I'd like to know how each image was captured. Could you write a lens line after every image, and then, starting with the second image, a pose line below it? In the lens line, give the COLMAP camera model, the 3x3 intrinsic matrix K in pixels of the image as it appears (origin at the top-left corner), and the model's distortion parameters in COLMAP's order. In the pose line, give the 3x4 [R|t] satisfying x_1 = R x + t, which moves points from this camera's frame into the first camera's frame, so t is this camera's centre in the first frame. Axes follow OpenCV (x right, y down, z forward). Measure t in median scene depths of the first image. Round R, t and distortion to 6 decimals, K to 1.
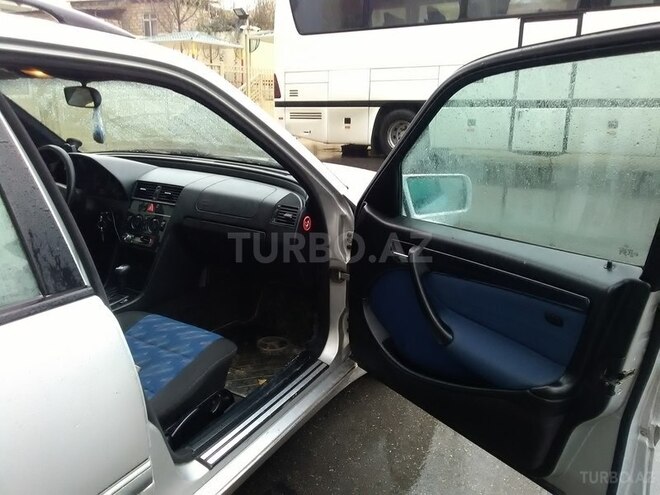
lens RADIAL K [[512.9, 0, 332.1], [0, 512.9, 251.1], [0, 0, 1]] dist [-0.000957, -0.000594]
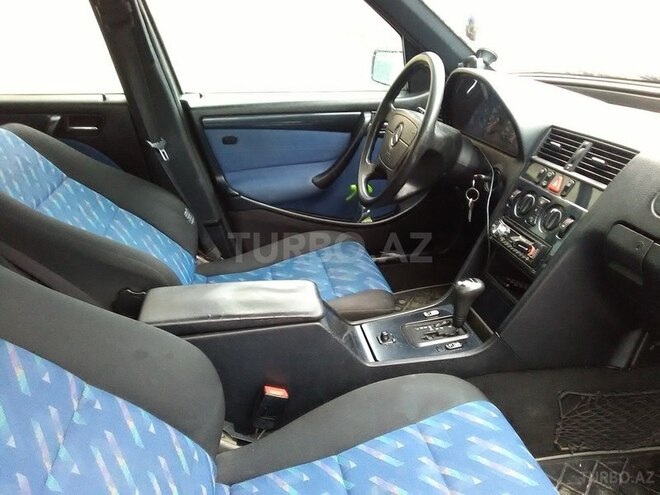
lens RADIAL K [[512.9, 0, 332.1], [0, 512.9, 251.1], [0, 0, 1]] dist [-0.000957, -0.000594]
pose [[0.648348, 0.279421, -0.708215, -0.122322], [-0.197654, 0.960097, 0.197854, -0.077298], [0.735240, 0.011703, 0.677706, 0.500987]]
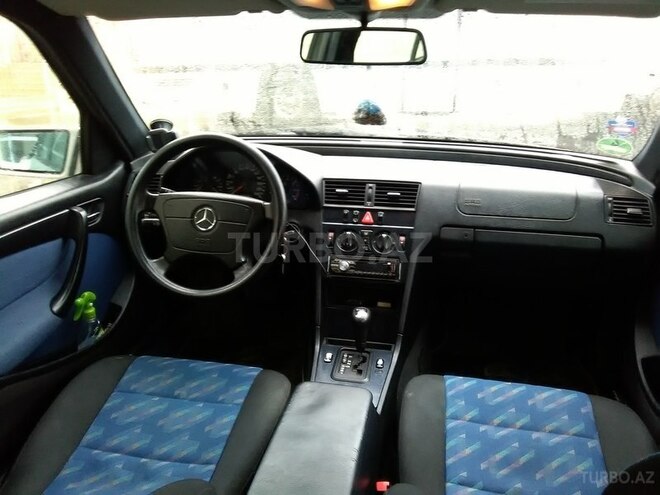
lens RADIAL K [[512.9, 0, 332.1], [0, 512.9, 251.1], [0, 0, 1]] dist [-0.000957, -0.000594]
pose [[0.942693, -0.126544, 0.308734, -0.615103], [0.107594, 0.991152, 0.077724, -0.098830], [-0.315838, -0.040052, 0.947967, 0.372830]]
